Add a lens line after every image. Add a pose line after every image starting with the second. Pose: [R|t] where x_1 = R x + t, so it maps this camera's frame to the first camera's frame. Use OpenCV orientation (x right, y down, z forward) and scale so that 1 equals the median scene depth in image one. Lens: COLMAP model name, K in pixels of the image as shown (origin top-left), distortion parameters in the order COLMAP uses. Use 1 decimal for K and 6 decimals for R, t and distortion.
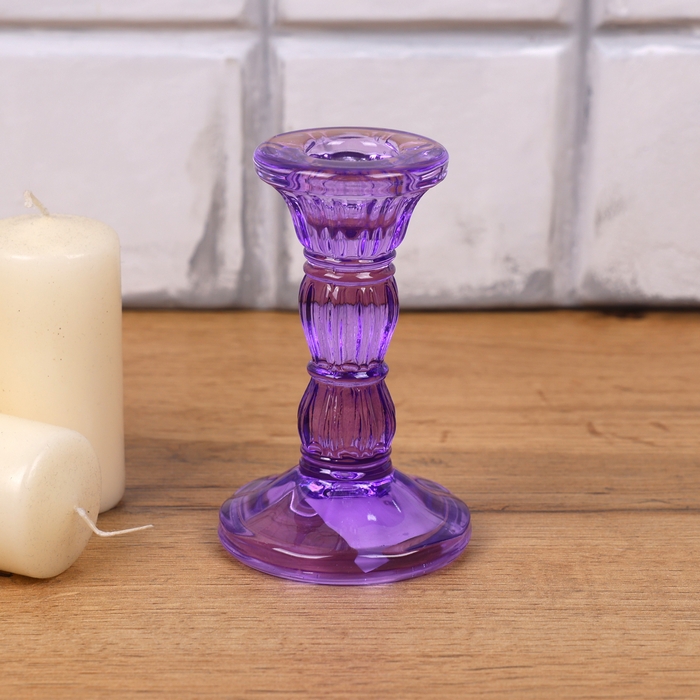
lens RADIAL K [[2981.8, 0, 319.9], [0, 2981.8, 308.1], [0, 0, 1]] dist [0.210403, 0.000000]
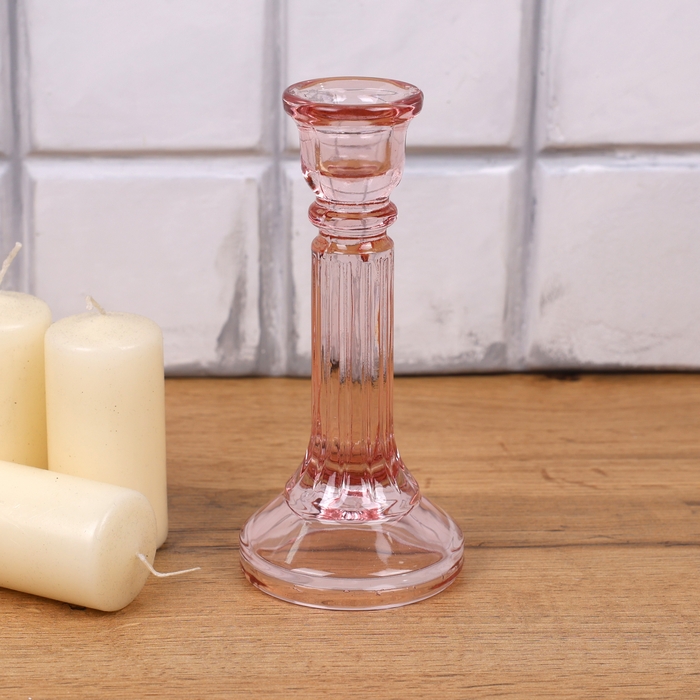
lens RADIAL K [[2251.1, 0, 307.6], [0, 2251.1, 252.8], [0, 0, 1]] dist [0.072339, 0.000000]
pose [[0.999877, -0.010815, 0.011369, -0.017851], [0.011206, 0.999327, -0.034926, -0.020393], [-0.010983, 0.035049, 0.999325, 0.058037]]
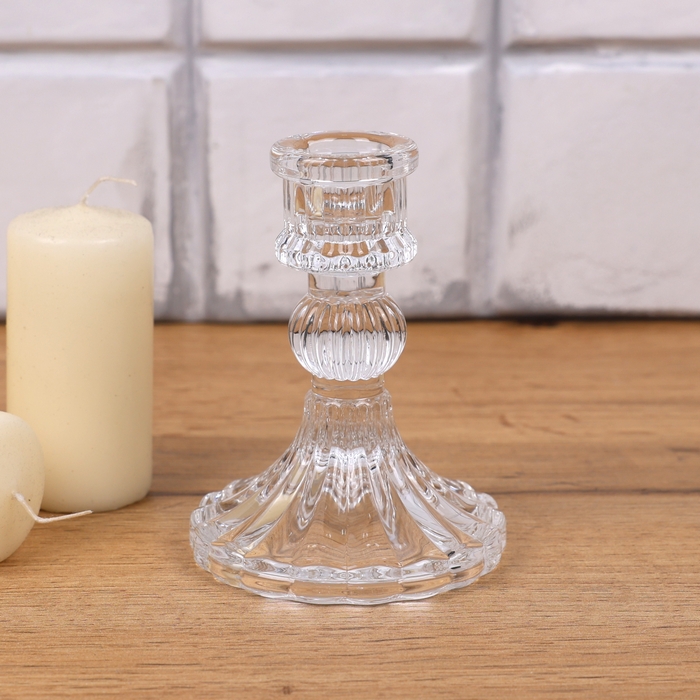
lens RADIAL K [[2452.2, 0, 338.4], [0, 2452.2, 244.1], [0, 0, 1]] dist [0.091347, 0.000000]
pose [[0.999917, -0.009248, 0.008949, 0.027284], [0.009877, 0.997280, -0.073045, 0.040751], [-0.008250, 0.073127, 0.997288, 0.157621]]
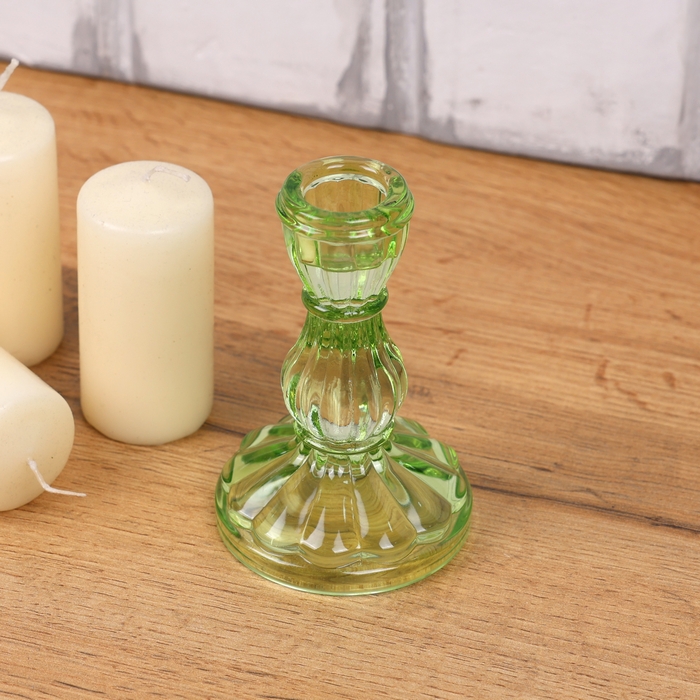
lens RADIAL K [[2981.8, 0, 297.7], [0, 2981.8, 207.0], [0, 0, 1]] dist [0.210403, 0.000000]
pose [[0.938343, 0.178342, -0.296153, 0.286533], [-0.097830, 0.958631, 0.267314, -0.277988], [0.331574, -0.221859, 0.916972, 0.033001]]
